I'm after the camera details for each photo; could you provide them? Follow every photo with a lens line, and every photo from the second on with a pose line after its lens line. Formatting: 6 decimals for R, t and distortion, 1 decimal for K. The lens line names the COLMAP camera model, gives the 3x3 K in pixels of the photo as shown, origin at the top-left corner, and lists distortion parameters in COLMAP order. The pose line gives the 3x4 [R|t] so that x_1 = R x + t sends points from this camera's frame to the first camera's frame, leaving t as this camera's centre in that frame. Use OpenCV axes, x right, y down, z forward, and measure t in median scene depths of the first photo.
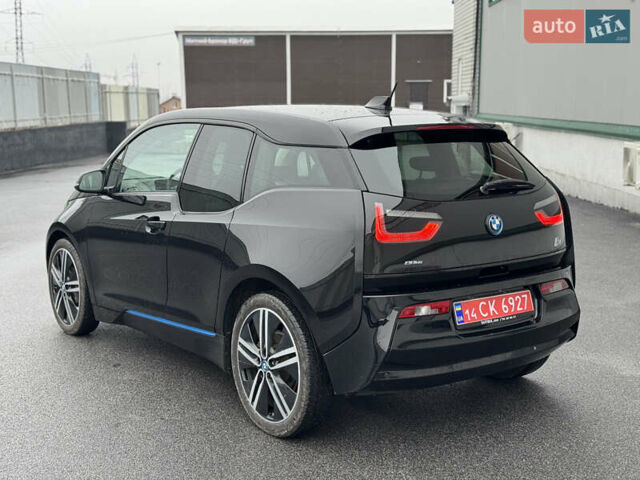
lens RADIAL K [[872.6, 0, 320.0], [0, 872.6, 240.0], [0, 0, 1]] dist [0.235823, -0.565243]
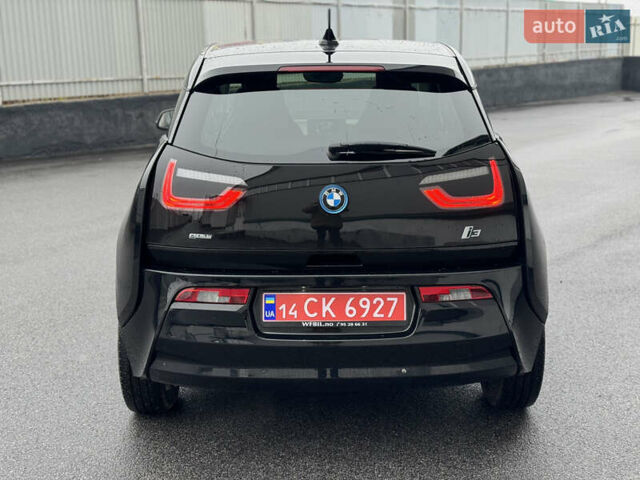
lens RADIAL K [[872.6, 0, 320.0], [0, 872.6, 240.0], [0, 0, 1]] dist [0.235823, -0.565243]
pose [[0.812050, 0.122673, -0.570549, 0.089376], [-0.082341, 0.991961, 0.096086, -0.007805], [0.577749, -0.031047, 0.815624, 0.054613]]
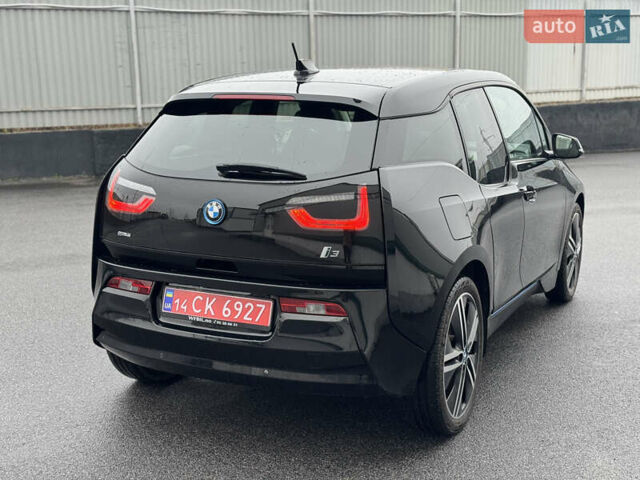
lens RADIAL K [[872.6, 0, 320.0], [0, 872.6, 240.0], [0, 0, 1]] dist [0.235823, -0.565243]
pose [[0.466455, 0.174948, -0.867072, 0.143446], [-0.125774, 0.983404, 0.130758, -0.016694], [0.875557, 0.048063, 0.480717, 0.097578]]
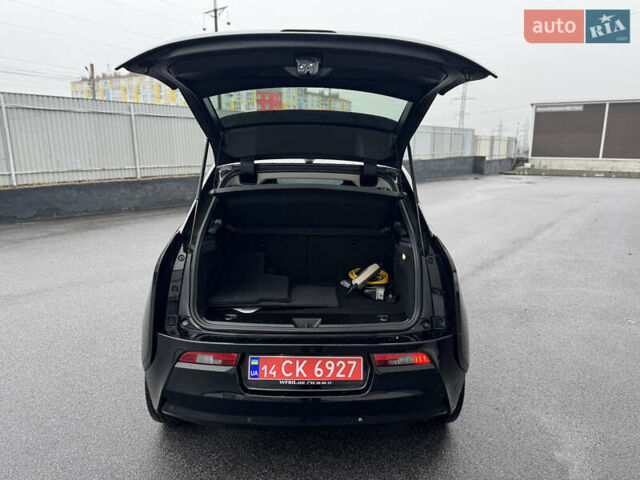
lens RADIAL K [[443.6, 0, 320.0], [0, 443.6, 240.0], [0, 0, 1]] dist [0.080236, -0.110082]
pose [[0.813419, 0.131421, -0.566637, 0.068196], [-0.100038, 0.991235, 0.086291, -0.015438], [0.573011, -0.013505, 0.819437, 0.088967]]
